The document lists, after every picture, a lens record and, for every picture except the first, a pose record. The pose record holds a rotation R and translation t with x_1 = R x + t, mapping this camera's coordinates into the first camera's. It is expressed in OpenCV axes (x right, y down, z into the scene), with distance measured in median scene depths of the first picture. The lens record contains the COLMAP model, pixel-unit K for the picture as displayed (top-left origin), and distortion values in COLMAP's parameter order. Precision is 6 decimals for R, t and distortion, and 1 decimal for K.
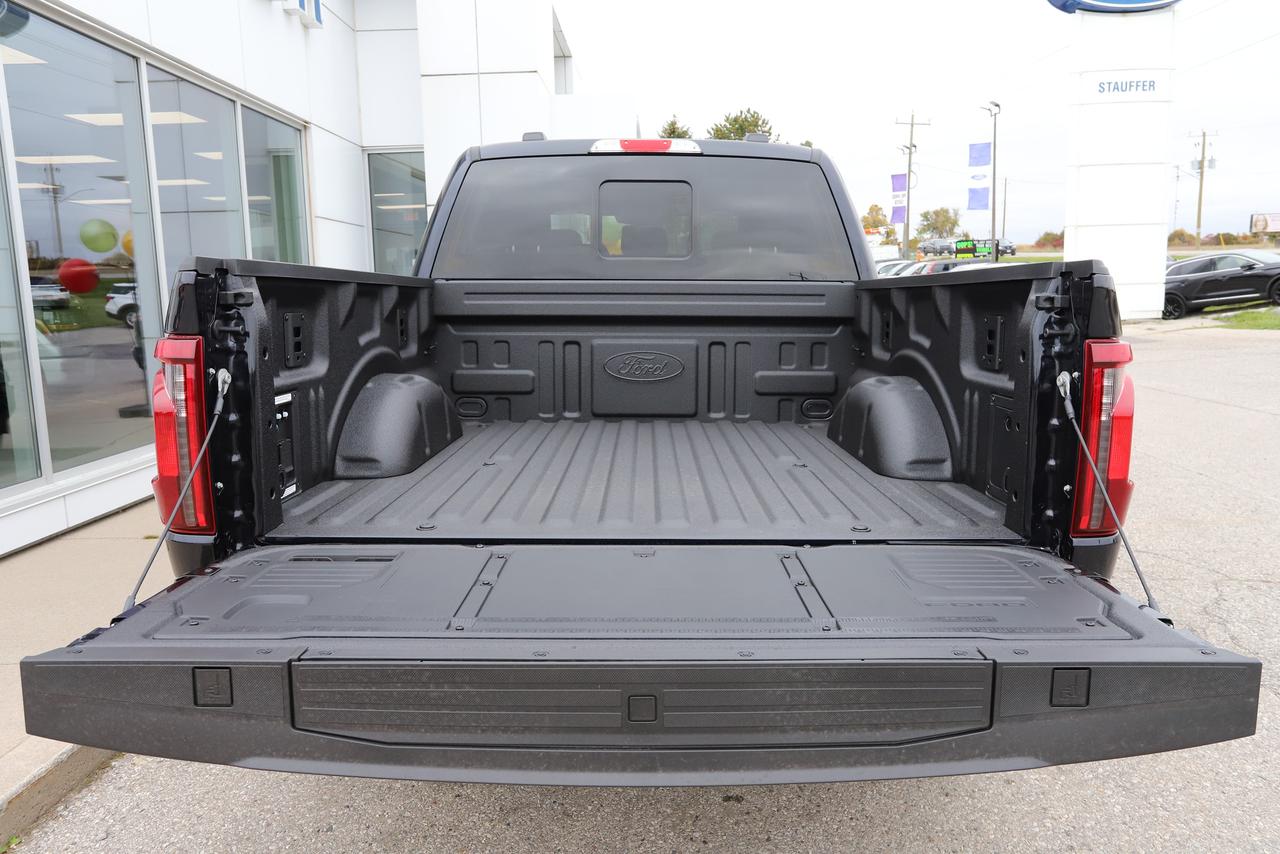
lens RADIAL K [[897.3, 0, 639.1], [0, 897.3, 419.1], [0, 0, 1]] dist [-0.000836, -0.001761]
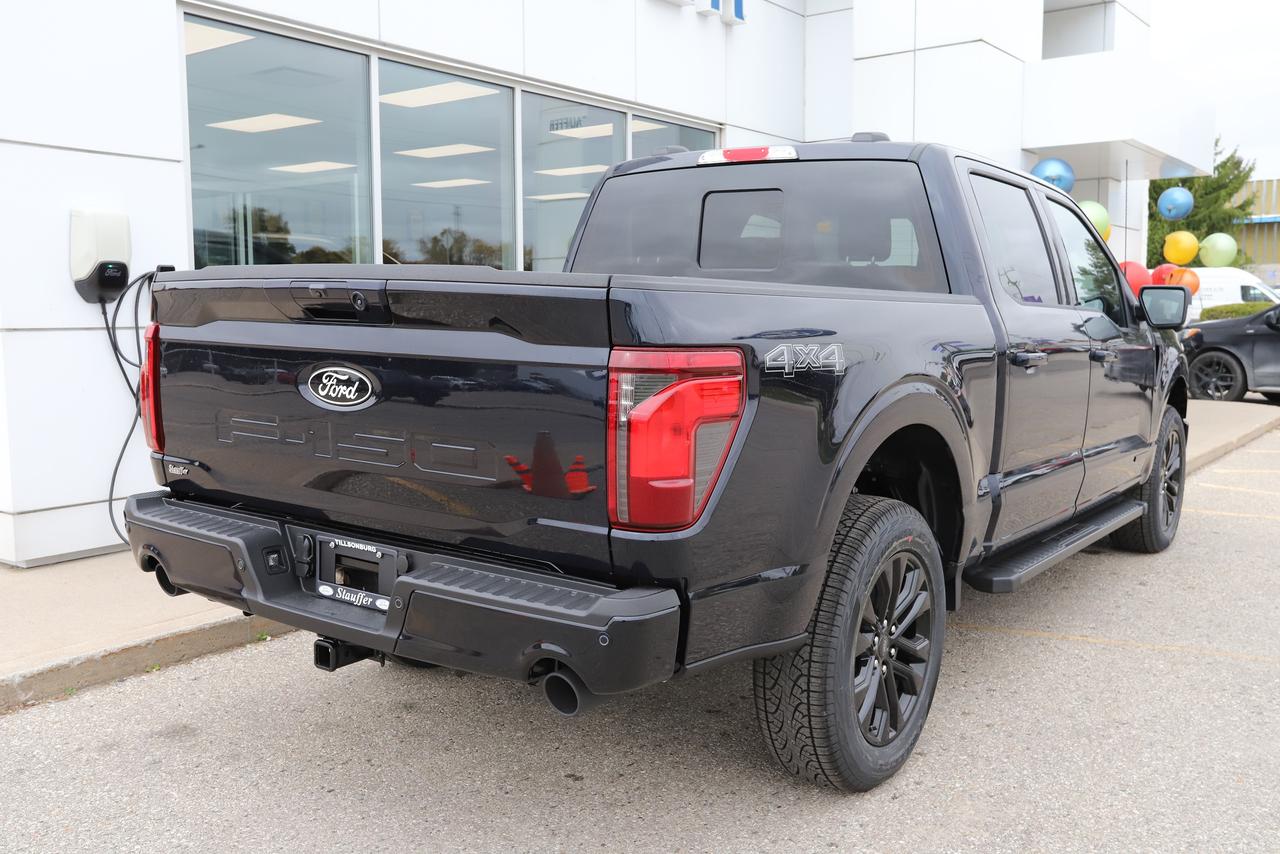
lens RADIAL K [[1144.5, 0, 640.4], [0, 1144.5, 428.0], [0, 0, 1]] dist [0.000978, 0.006342]
pose [[0.812198, 0.078174, -0.578120, 0.502270], [-0.096274, 0.995355, -0.000663, 0.001882], [0.575383, 0.056196, 0.815951, -0.047915]]
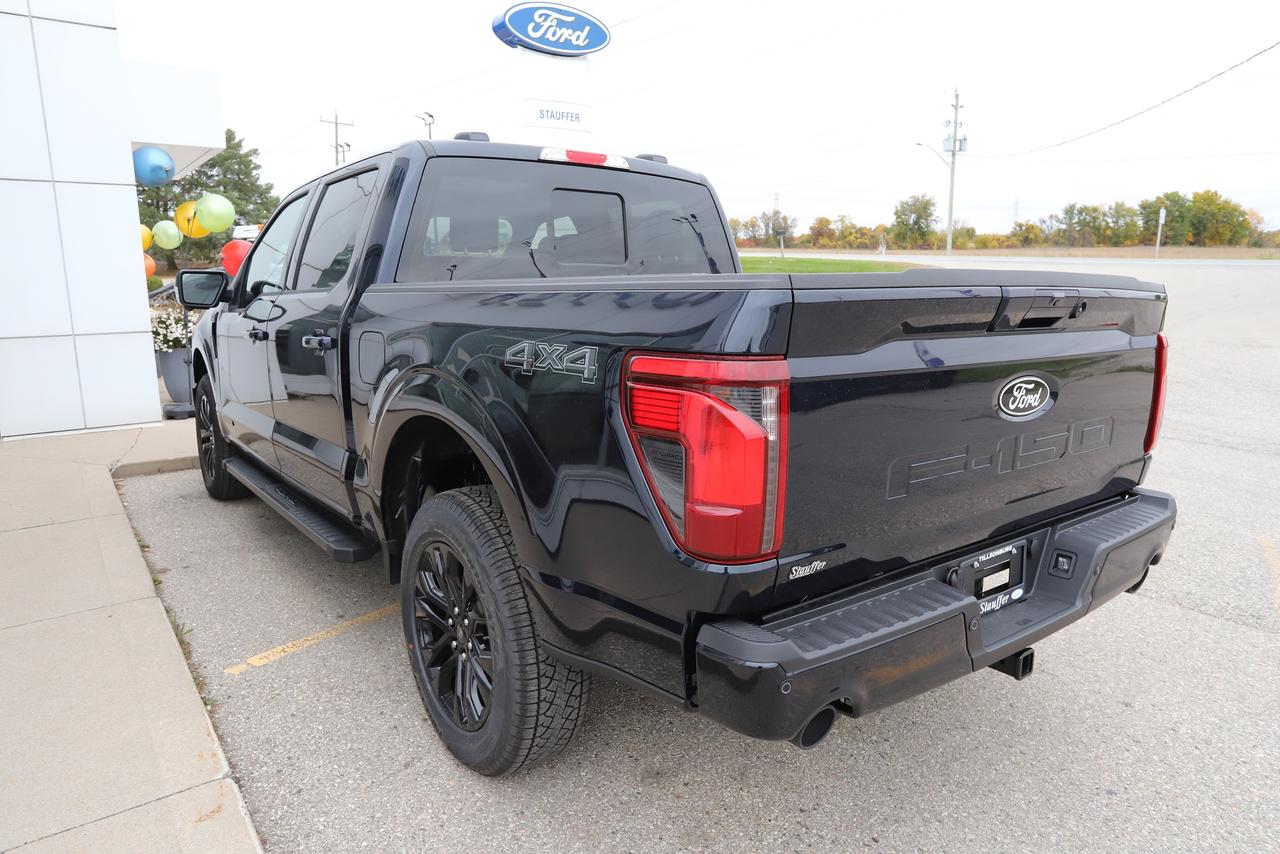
lens RADIAL K [[838.2, 0, 645.0], [0, 838.2, 428.9], [0, 0, 1]] dist [-0.028594, 0.000822]
pose [[0.789446, -0.102228, 0.605247, -0.433063], [0.082380, 0.994759, 0.060566, -0.031941], [-0.608267, 0.002047, 0.793730, 0.137603]]
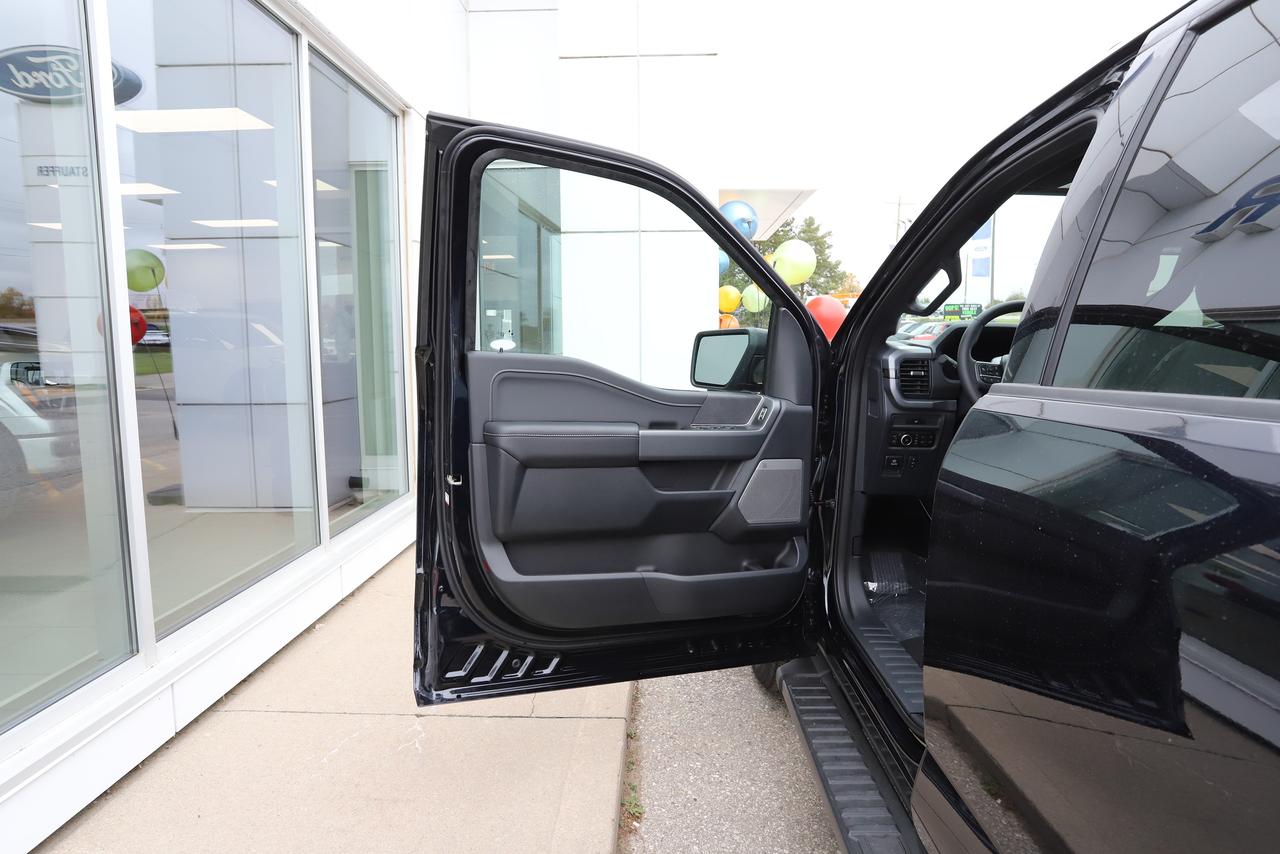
lens RADIAL K [[723.2, 0, 642.0], [0, 723.2, 433.6], [0, 0, 1]] dist [-0.007035, -0.001527]
pose [[0.999845, 0.017523, -0.001581, -0.316751], [-0.017546, 0.999727, -0.015424, -0.124544], [0.001310, 0.015449, 0.999880, 0.772013]]
